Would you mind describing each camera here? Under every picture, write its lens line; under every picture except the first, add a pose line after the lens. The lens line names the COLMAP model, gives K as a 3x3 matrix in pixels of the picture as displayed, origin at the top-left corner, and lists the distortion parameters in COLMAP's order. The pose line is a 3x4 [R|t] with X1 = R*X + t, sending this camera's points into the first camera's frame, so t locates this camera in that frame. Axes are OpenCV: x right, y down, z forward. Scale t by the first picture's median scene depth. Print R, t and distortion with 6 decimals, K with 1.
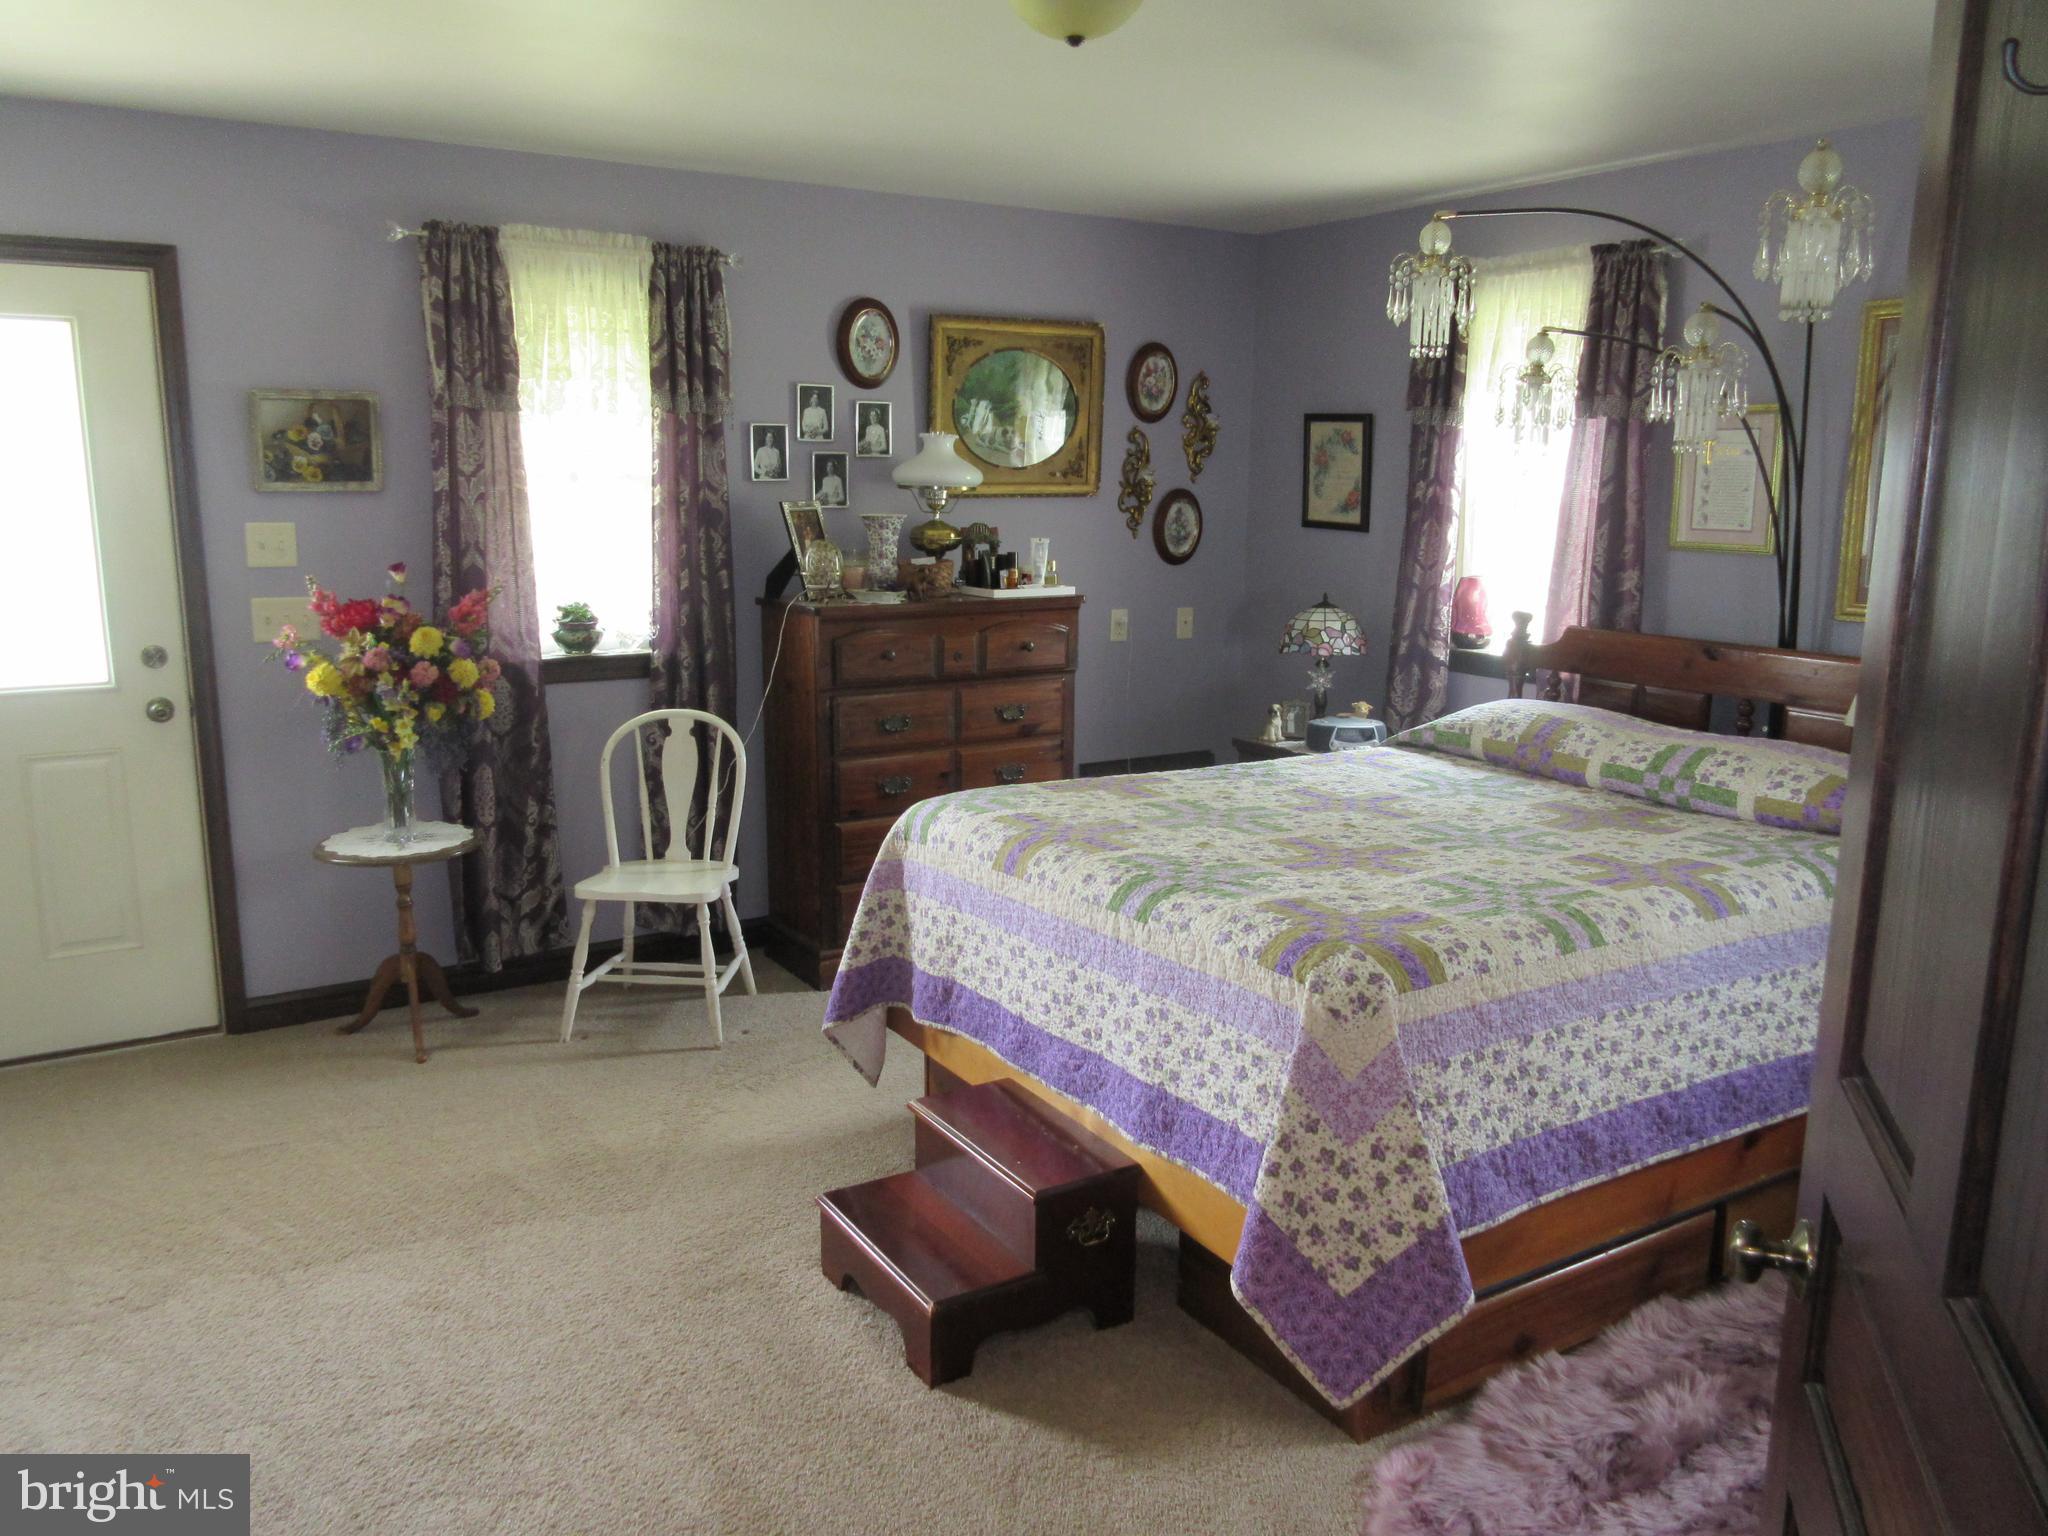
lens RADIAL K [[1534.5, 0, 1022.3], [0, 1534.5, 772.1], [0, 0, 1]] dist [-0.011746, -0.002817]
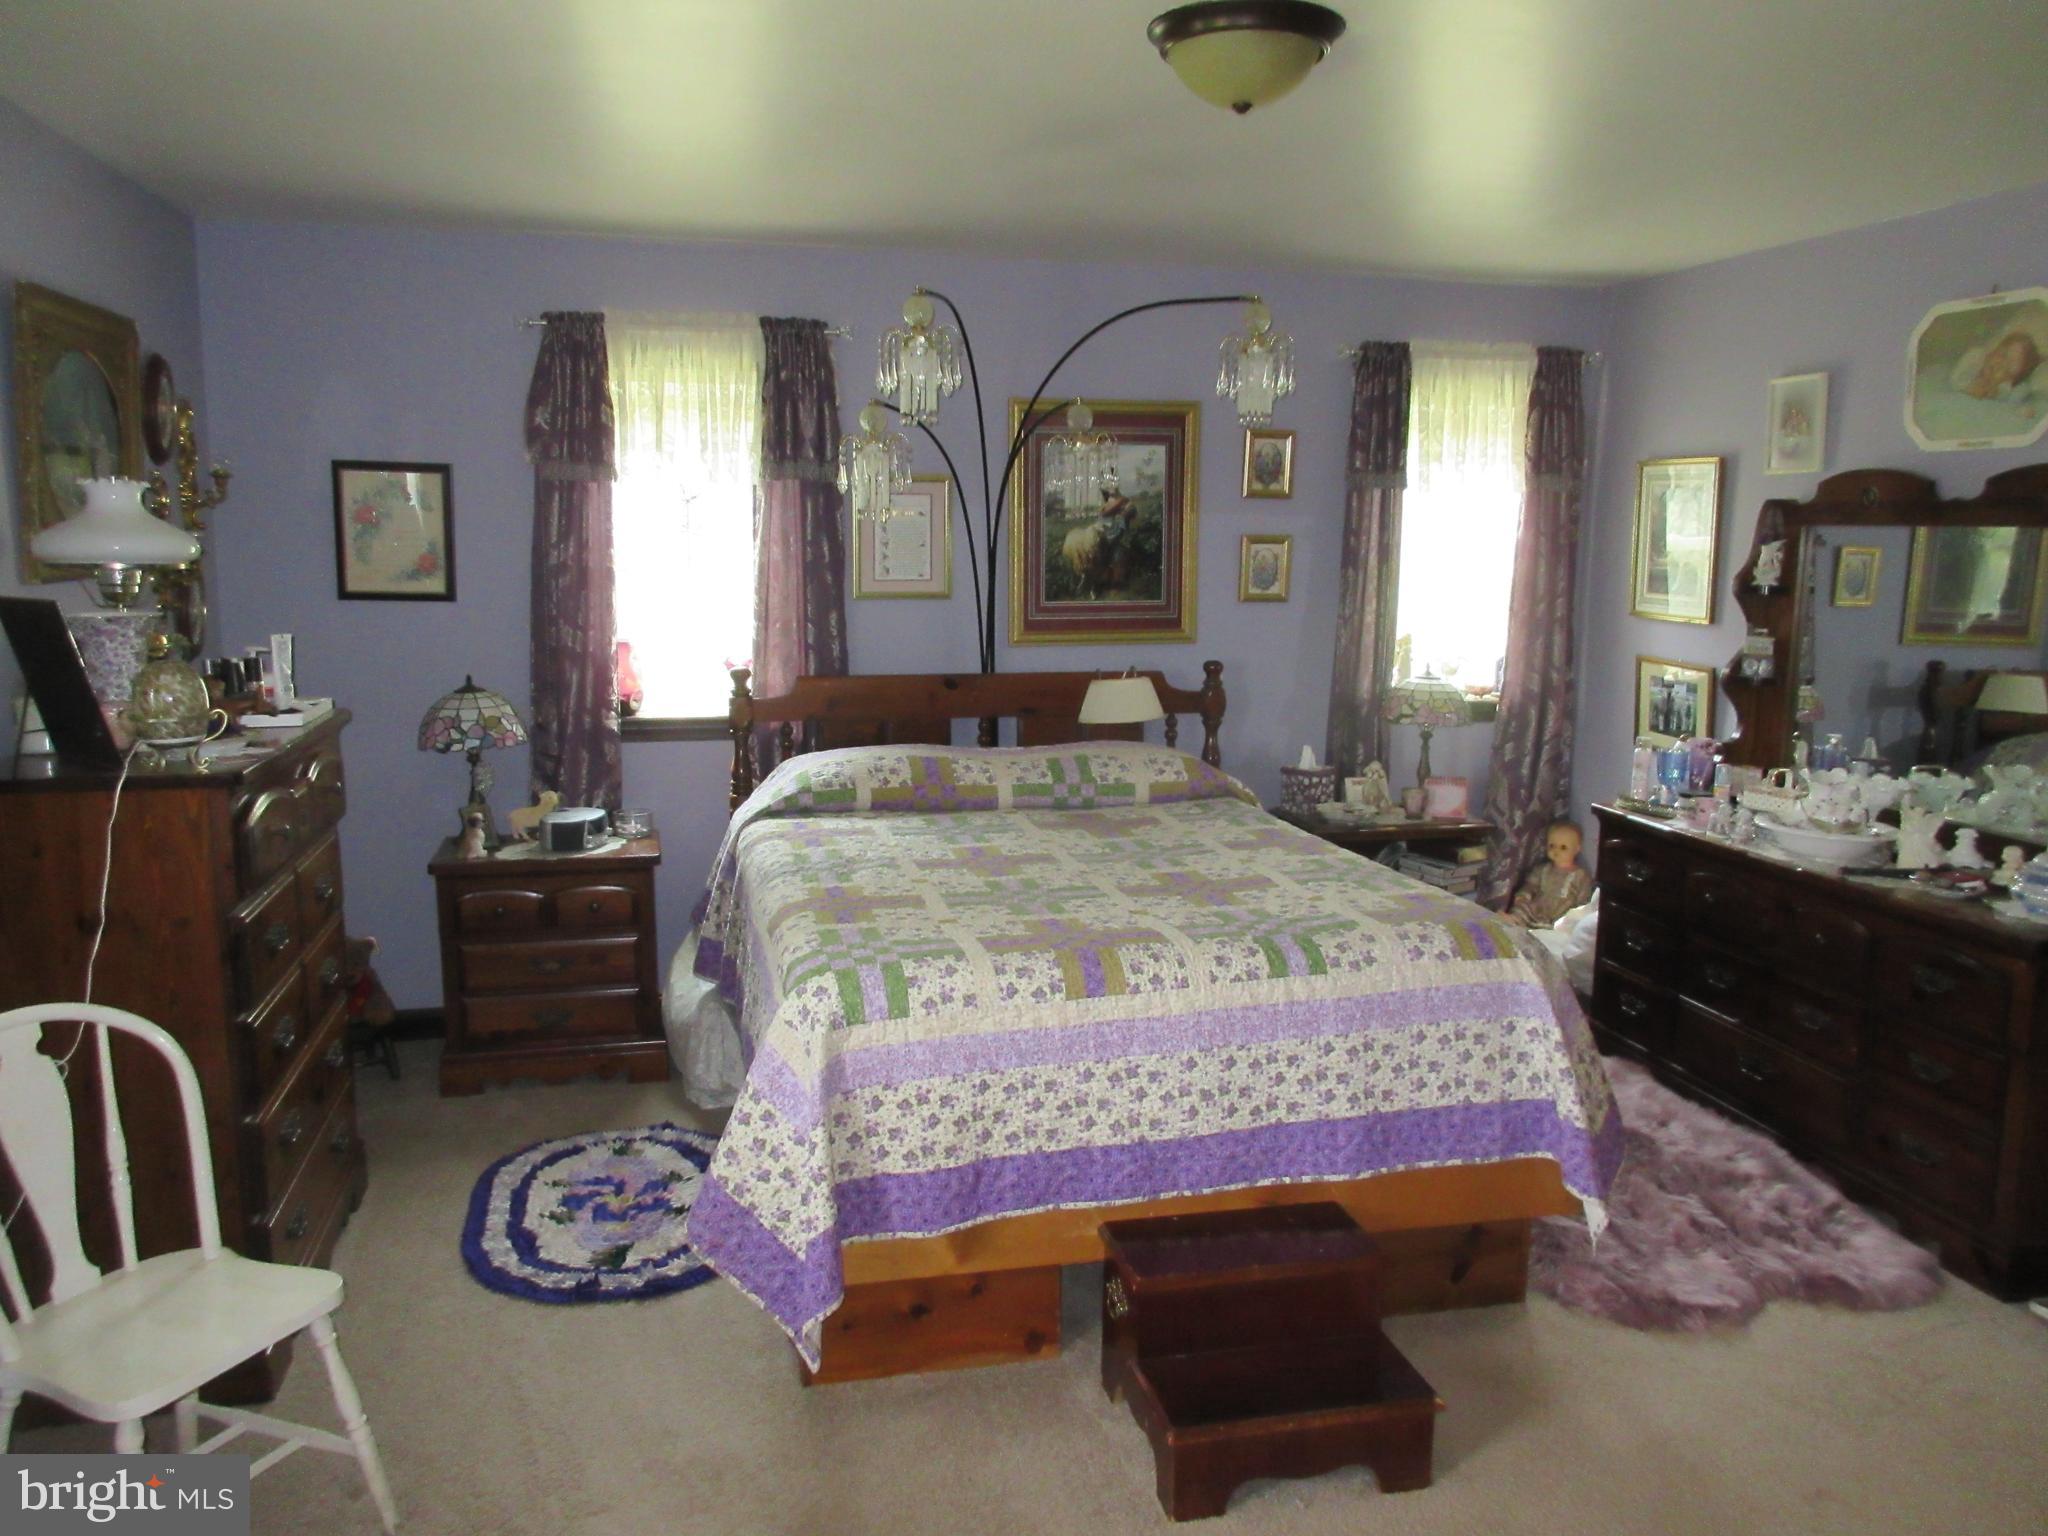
lens RADIAL K [[1534.5, 0, 1019.1], [0, 1534.5, 763.5], [0, 0, 1]] dist [-0.011746, -0.002817]
pose [[0.321583, -0.152373, 0.934541, -0.772626], [0.179600, 0.978866, 0.097799, -0.148778], [-0.929693, 0.136393, 0.342153, 0.667758]]
